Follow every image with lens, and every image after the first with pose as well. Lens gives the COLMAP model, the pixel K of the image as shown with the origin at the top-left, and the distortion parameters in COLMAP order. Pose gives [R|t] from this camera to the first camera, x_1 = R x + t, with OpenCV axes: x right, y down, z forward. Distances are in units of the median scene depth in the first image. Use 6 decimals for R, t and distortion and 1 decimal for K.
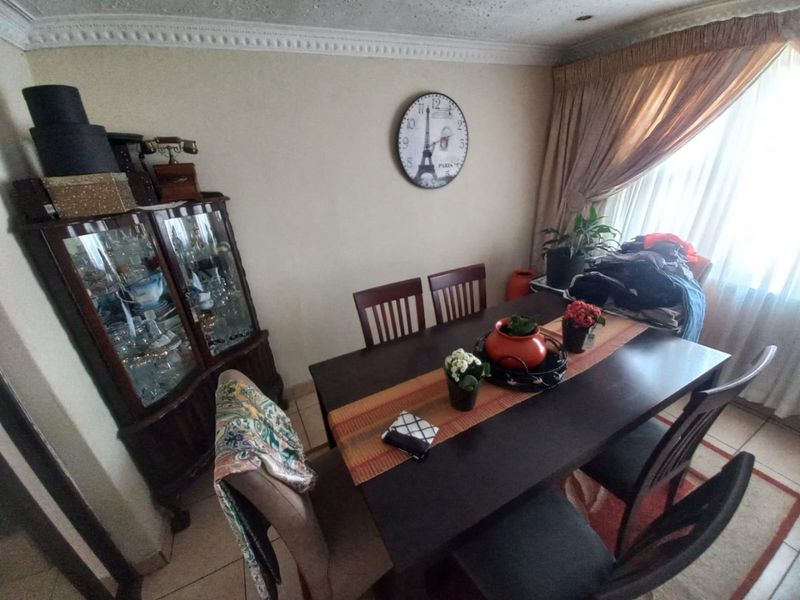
lens RADIAL K [[309.8, 0, 396.3], [0, 309.8, 299.2], [0, 0, 1]] dist [0.017314, -0.016411]
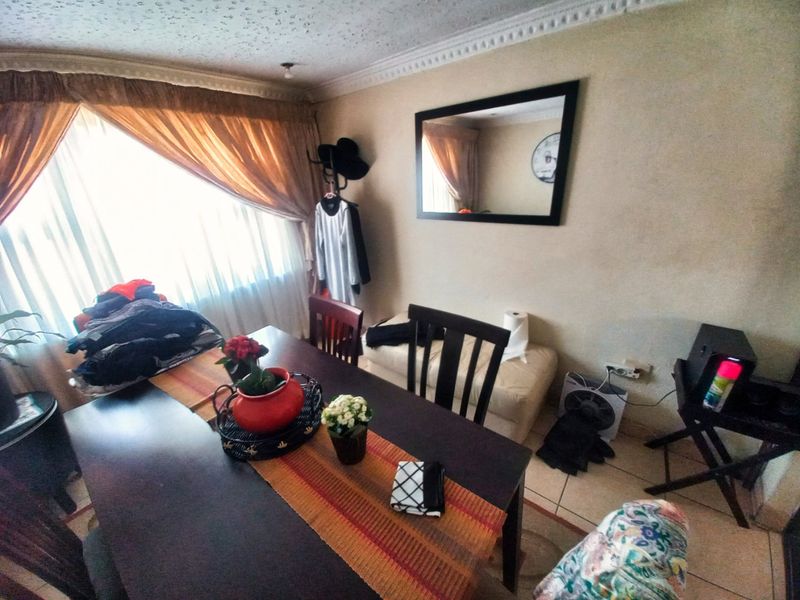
lens RADIAL K [[309.8, 0, 396.3], [0, 309.8, 299.2], [0, 0, 1]] dist [0.017314, -0.016411]
pose [[-0.394583, -0.251410, 0.883797, -0.520962], [0.434663, 0.796347, 0.420595, -0.337367], [-0.809550, 0.550114, -0.204947, 0.891275]]
